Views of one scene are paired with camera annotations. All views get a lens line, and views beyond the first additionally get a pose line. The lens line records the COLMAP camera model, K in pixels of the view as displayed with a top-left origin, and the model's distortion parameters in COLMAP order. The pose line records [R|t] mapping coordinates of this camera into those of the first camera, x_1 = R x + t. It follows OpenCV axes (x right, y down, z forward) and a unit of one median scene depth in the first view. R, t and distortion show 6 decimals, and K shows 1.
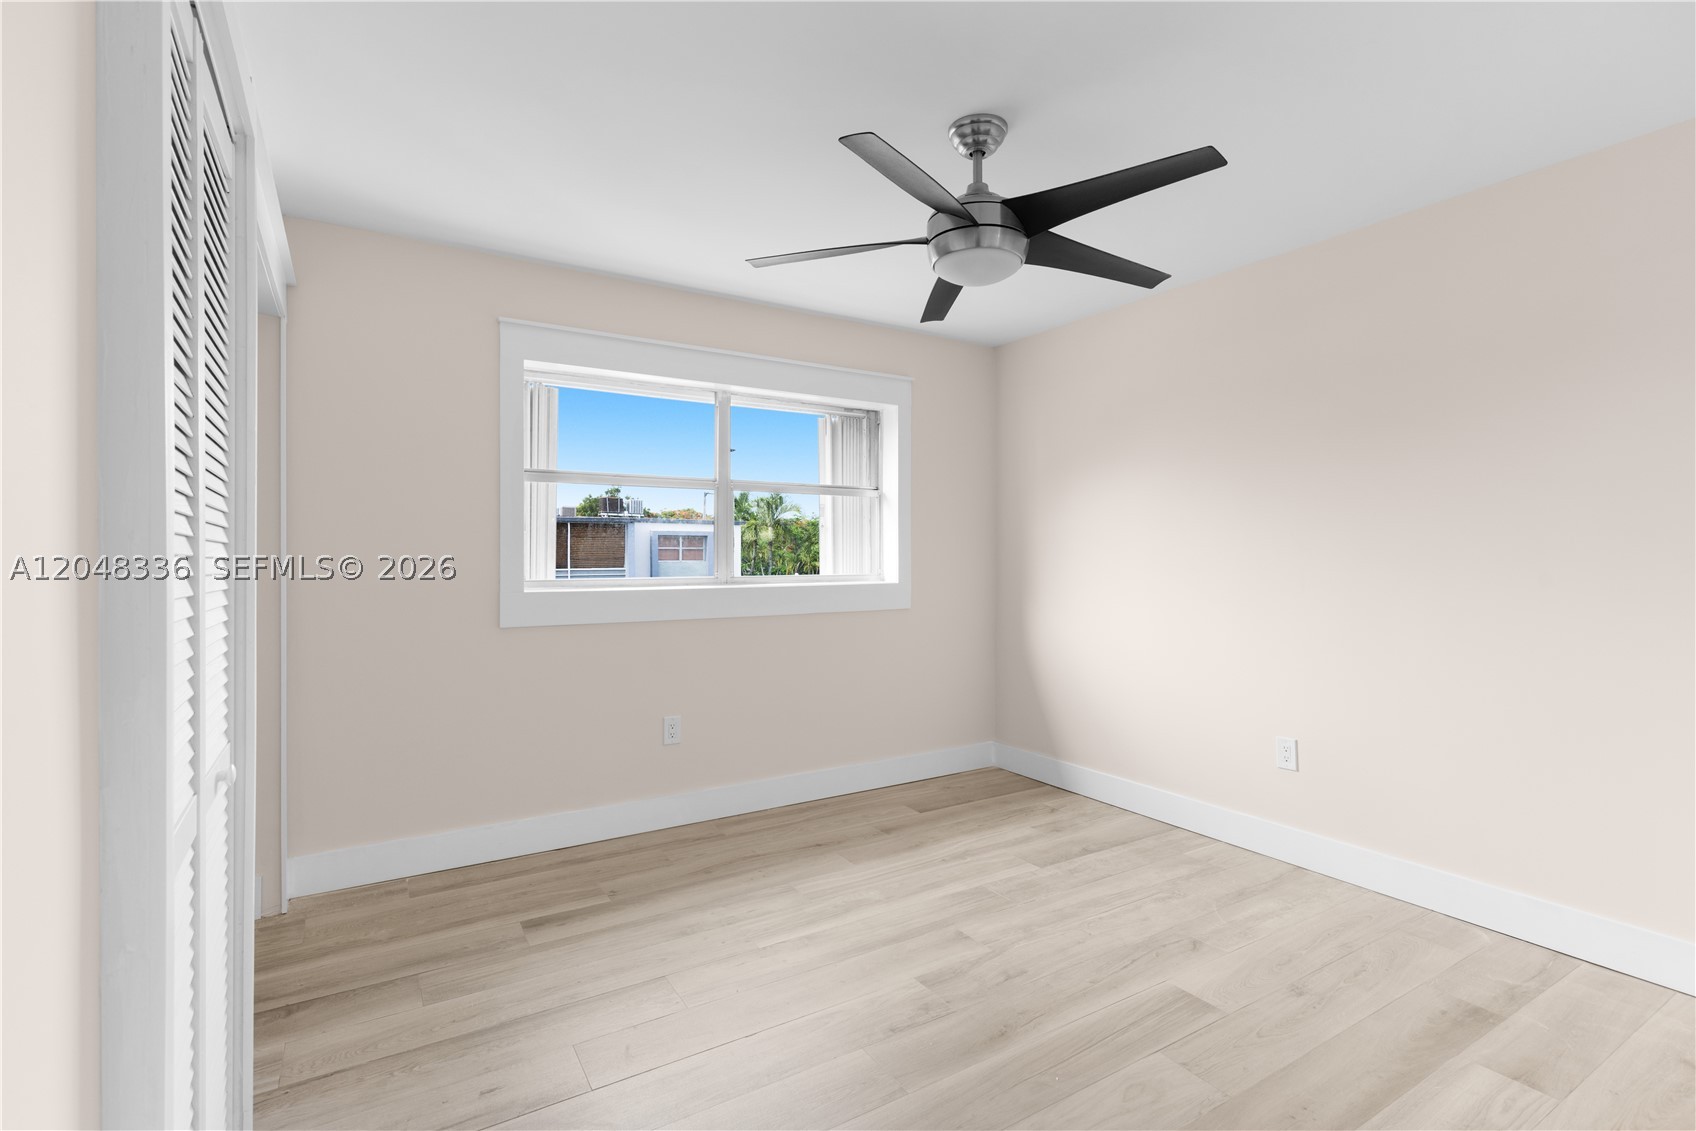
lens RADIAL K [[815.0, 0, 906.6], [0, 815.0, 546.5], [0, 0, 1]] dist [0.016689, -0.000371]
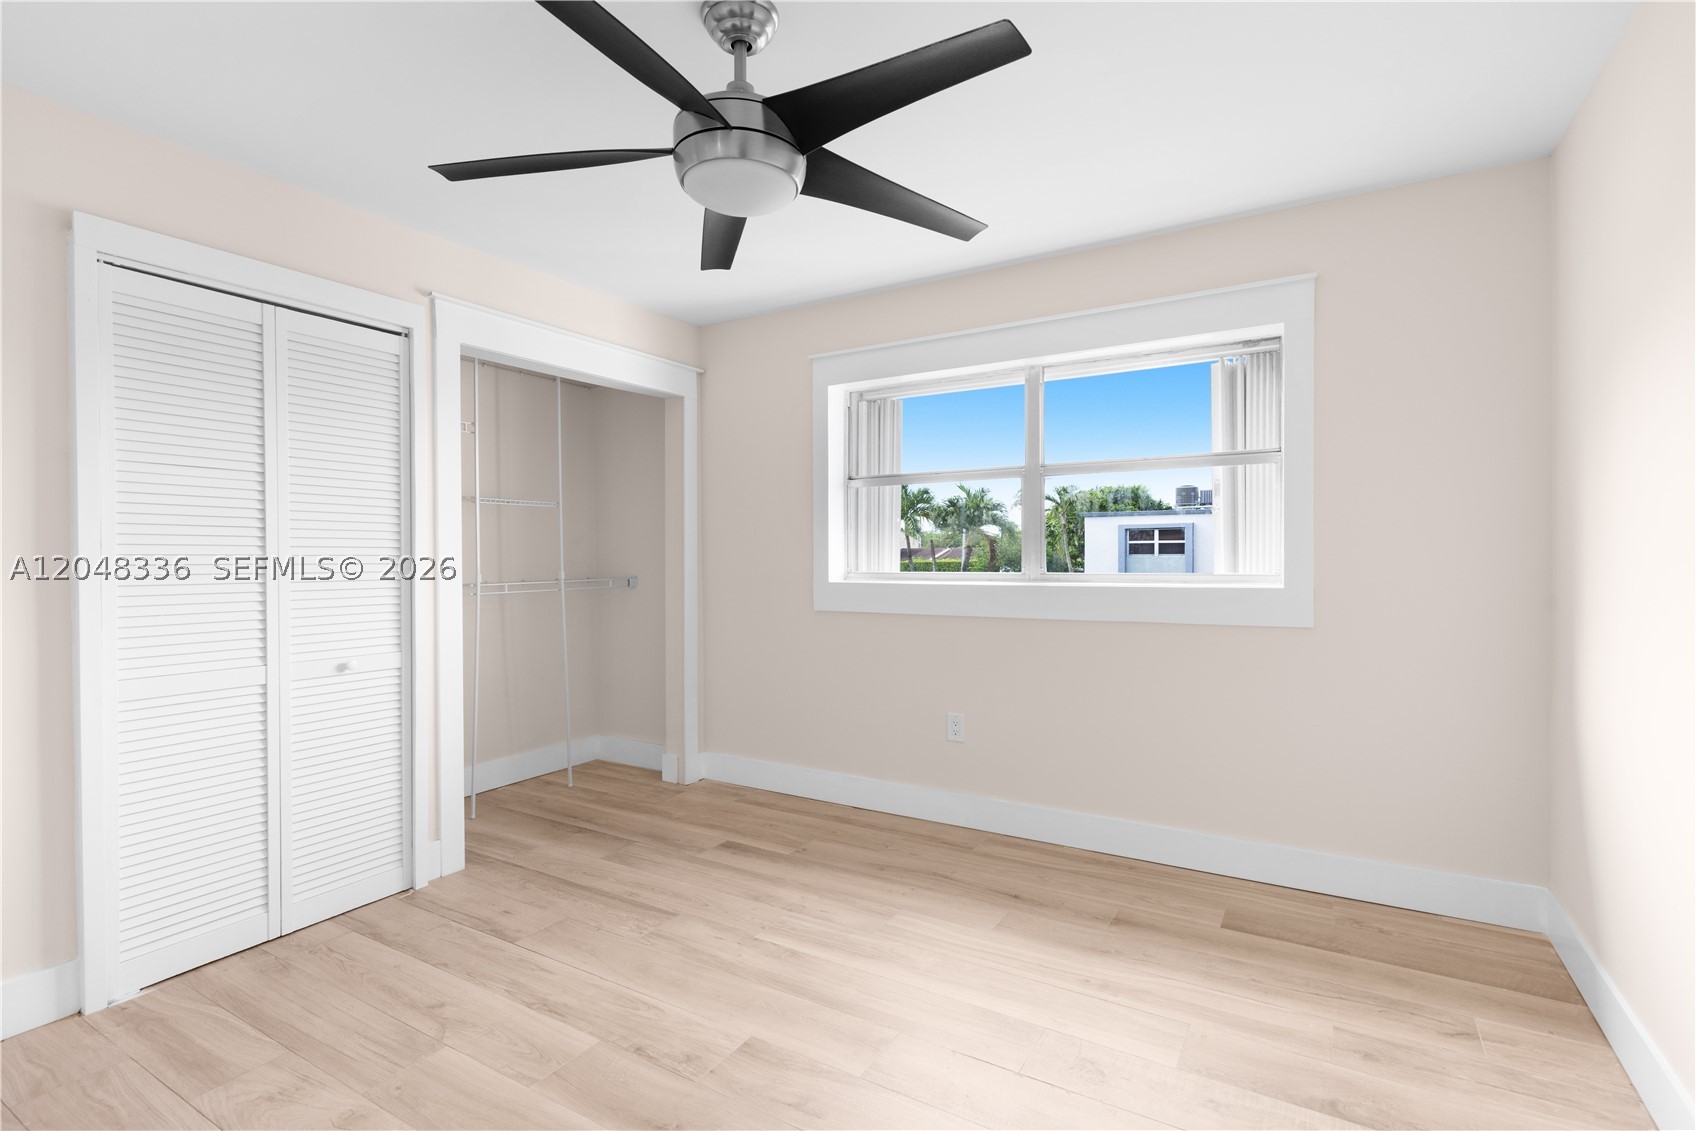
lens RADIAL K [[789.7, 0, 825.2], [0, 789.7, 552.7], [0, 0, 1]] dist [0.012161, -0.002010]
pose [[0.418024, -0.003828, -0.908428, 0.540282], [0.017592, 0.999838, 0.003882, 0.008501], [0.908265, -0.017604, 0.418024, 0.487504]]
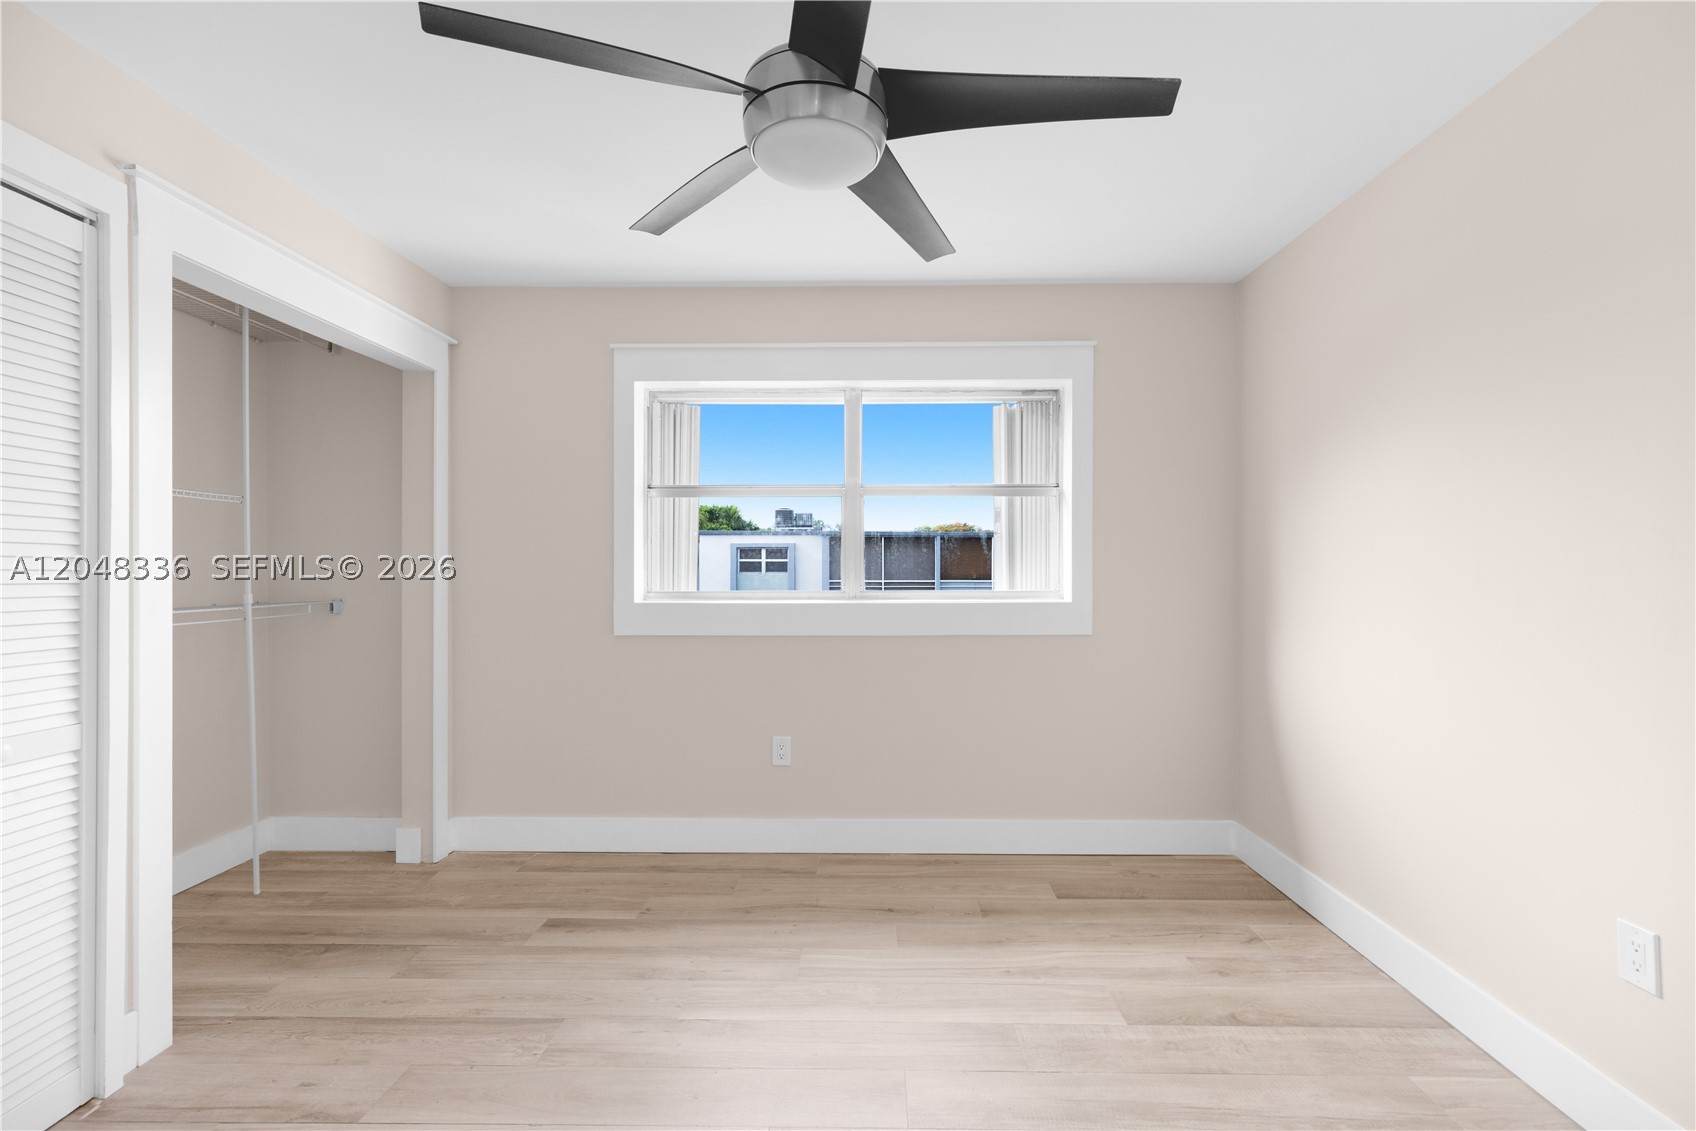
lens RADIAL K [[806.9, 0, 848.0], [0, 806.9, 565.5], [0, 0, 1]] dist [0.011279, -0.000178]
pose [[0.821202, -0.002340, -0.570633, 0.331142], [0.006564, 0.999964, 0.005347, 0.004041], [0.570600, -0.008136, 0.821188, 0.288074]]
